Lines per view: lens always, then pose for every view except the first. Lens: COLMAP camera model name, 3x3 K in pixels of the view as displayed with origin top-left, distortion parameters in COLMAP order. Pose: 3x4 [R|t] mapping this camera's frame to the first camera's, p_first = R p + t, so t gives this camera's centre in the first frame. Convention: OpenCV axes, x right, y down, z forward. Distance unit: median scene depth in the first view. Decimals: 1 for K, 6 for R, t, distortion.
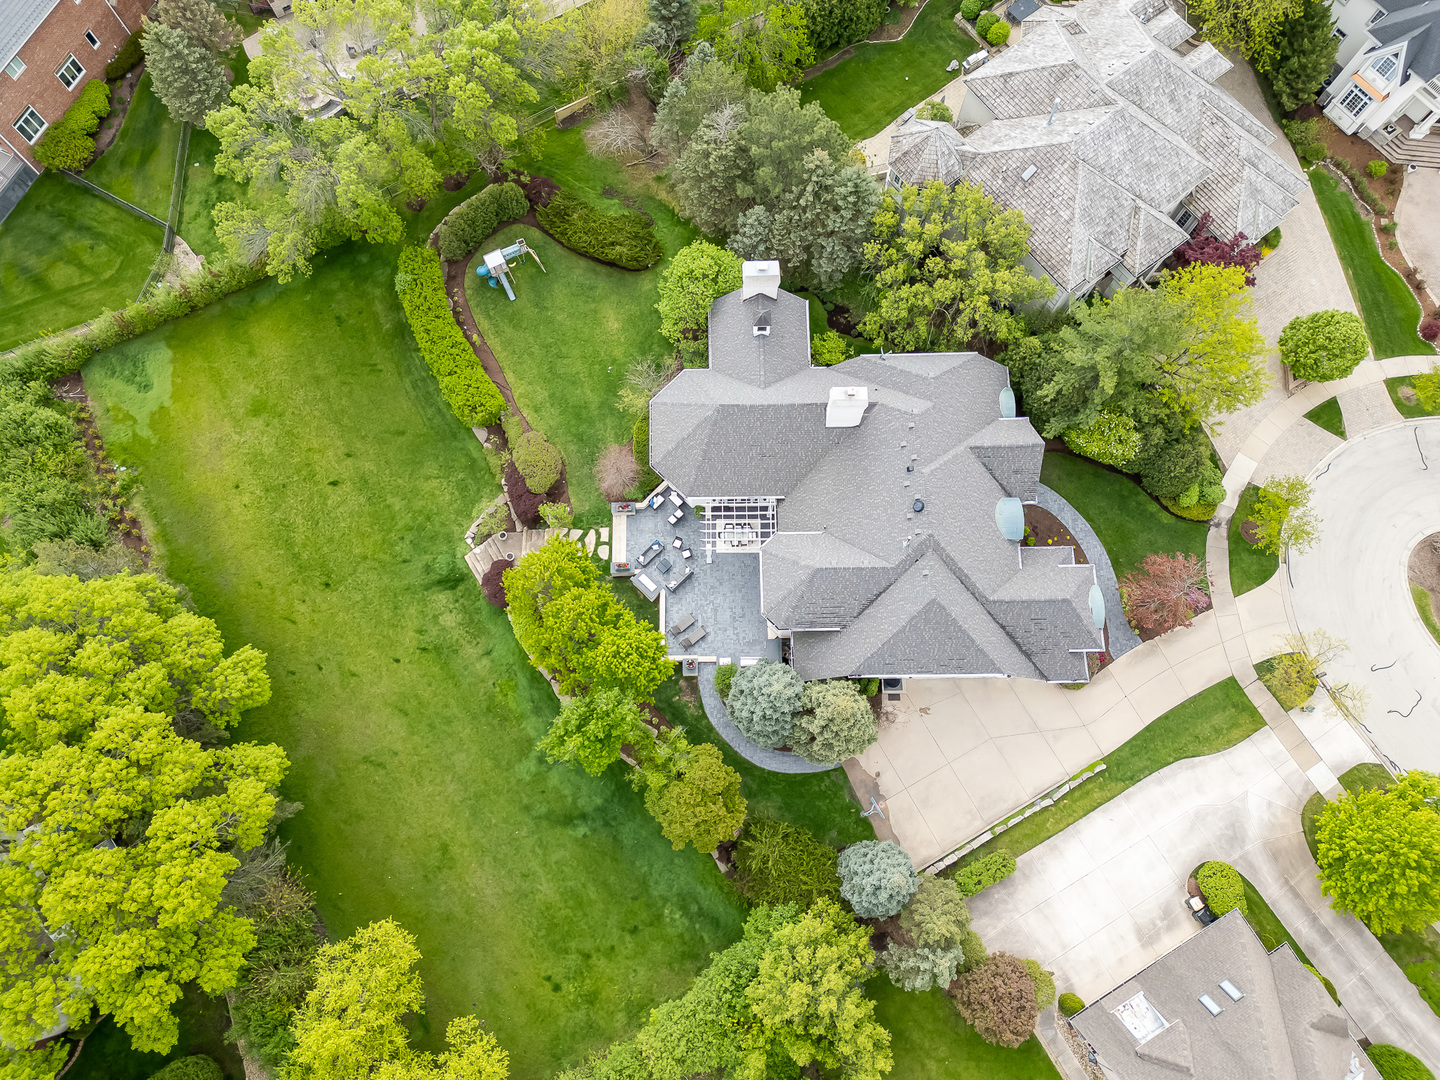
lens RADIAL K [[1009.0, 0, 712.6], [0, 1009.0, 541.4], [0, 0, 1]] dist [0.076764, -0.068626]
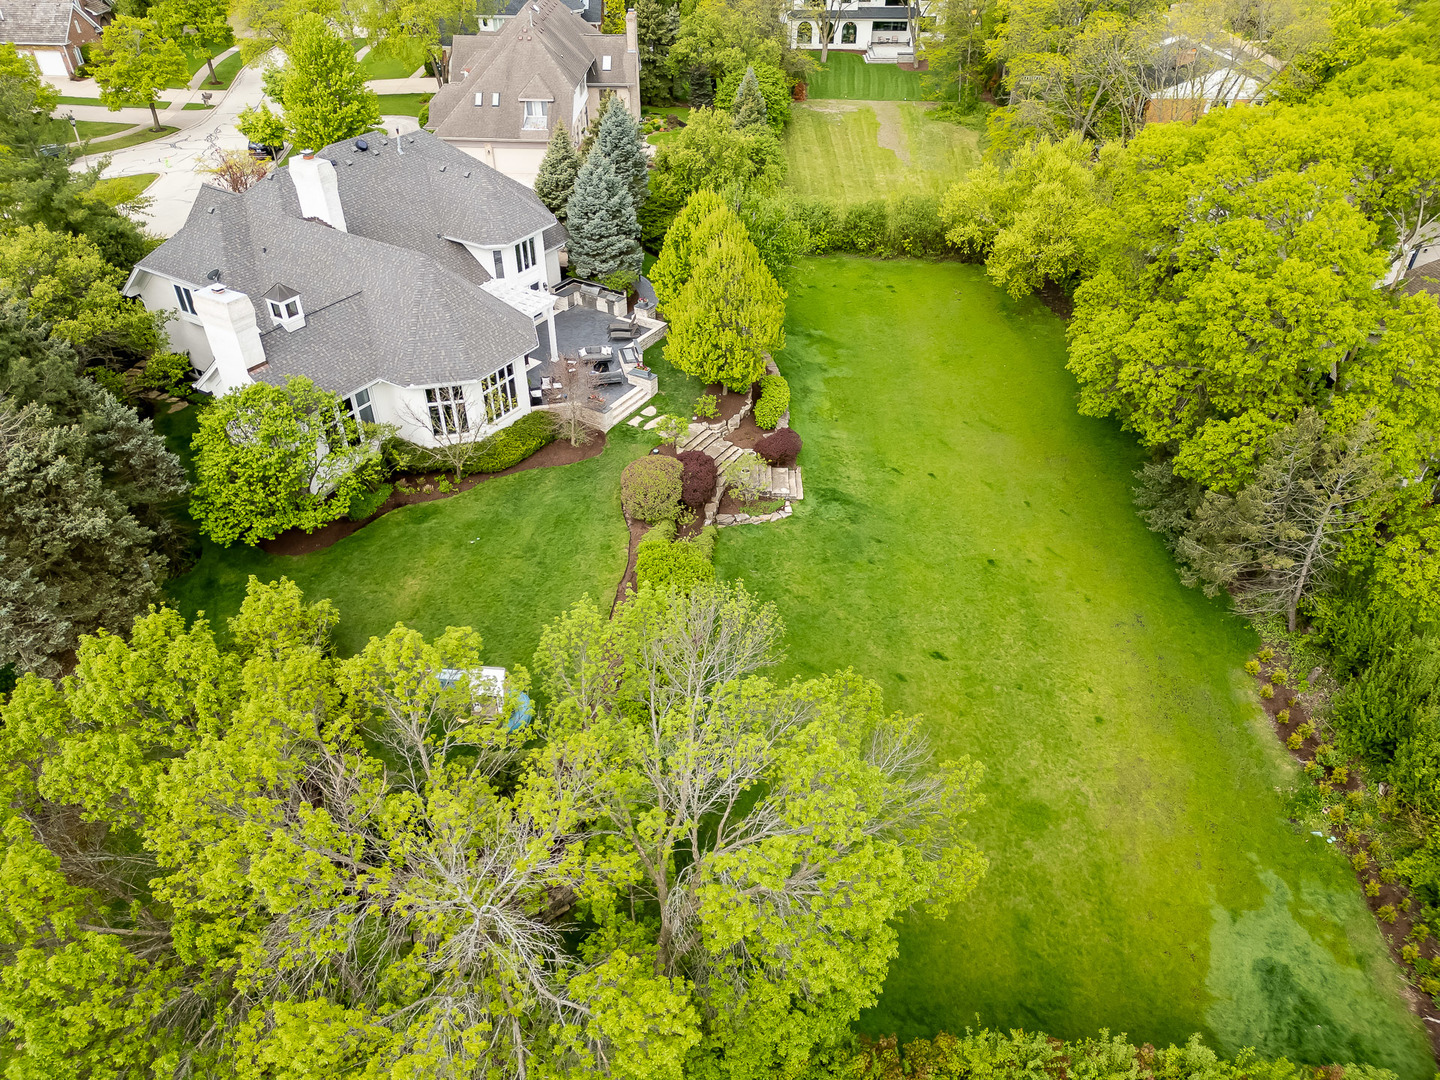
lens RADIAL K [[1026.8, 0, 720.0], [0, 1026.8, 540.0], [0, 0, 1]] dist [0.201322, -0.484854]
pose [[-0.847528, -0.322148, 0.421801, -0.533189], [0.504966, -0.244736, 0.827716, -0.664310], [-0.163417, 0.914508, 0.370094, 0.772043]]
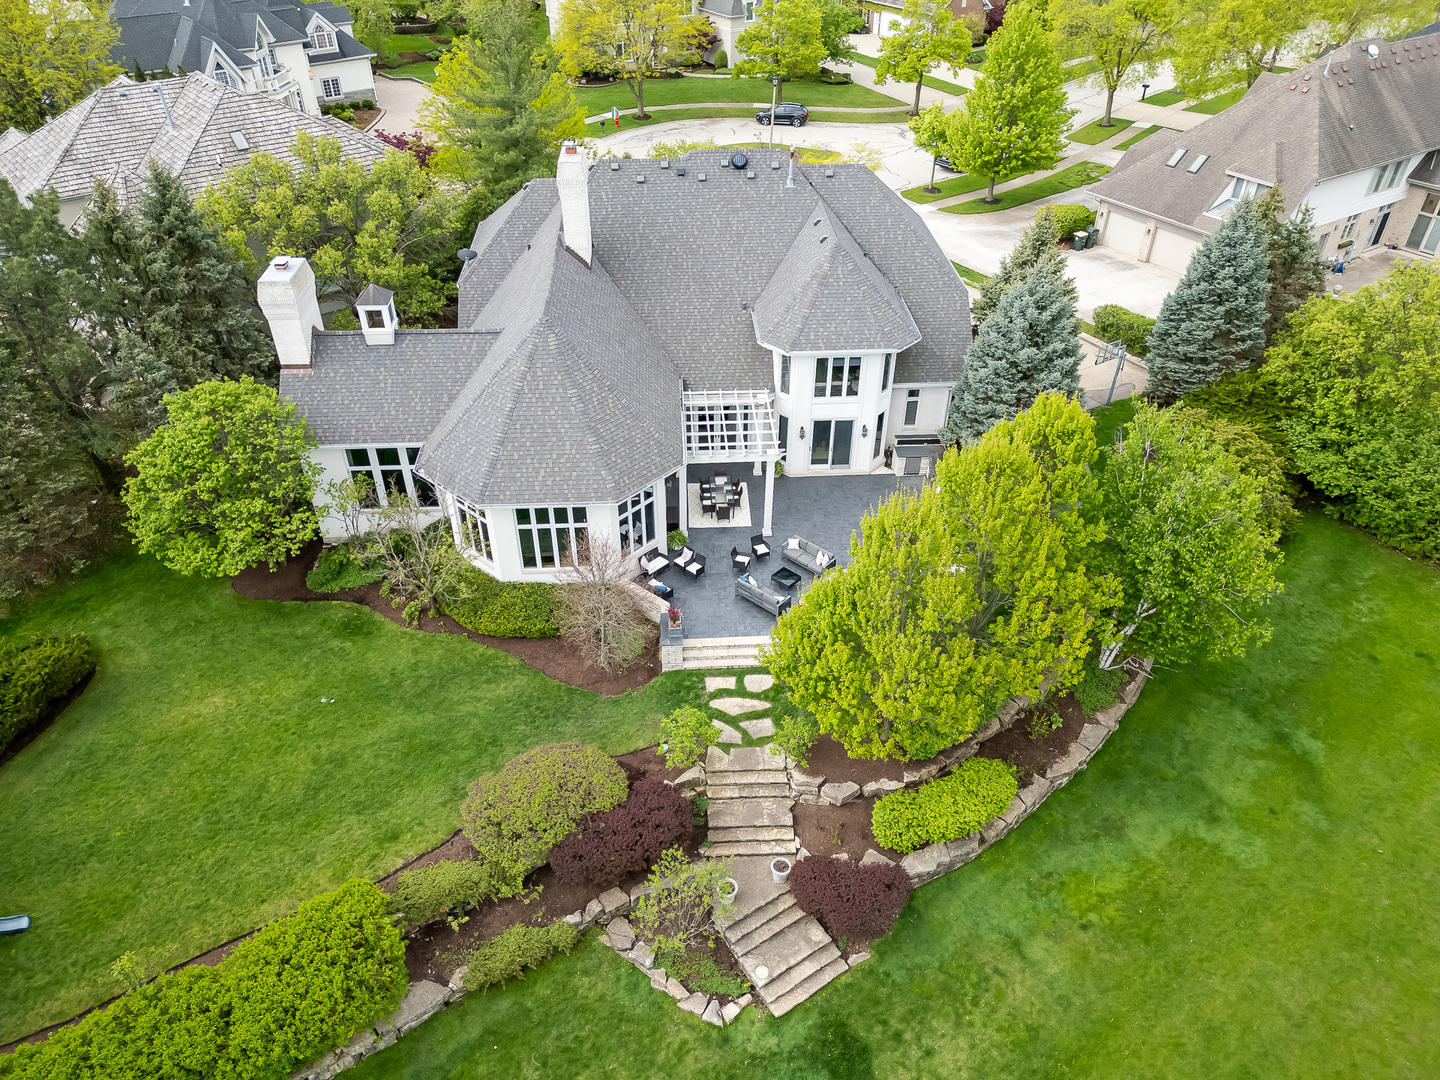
lens RADIAL K [[1009.0, 0, 712.6], [0, 1009.0, 541.4], [0, 0, 1]] dist [0.076764, -0.068626]
pose [[-0.039694, -0.600646, 0.798529, -0.444383], [0.955208, 0.211736, 0.206748, -0.122236], [-0.293260, 0.770969, 0.565337, 0.678933]]
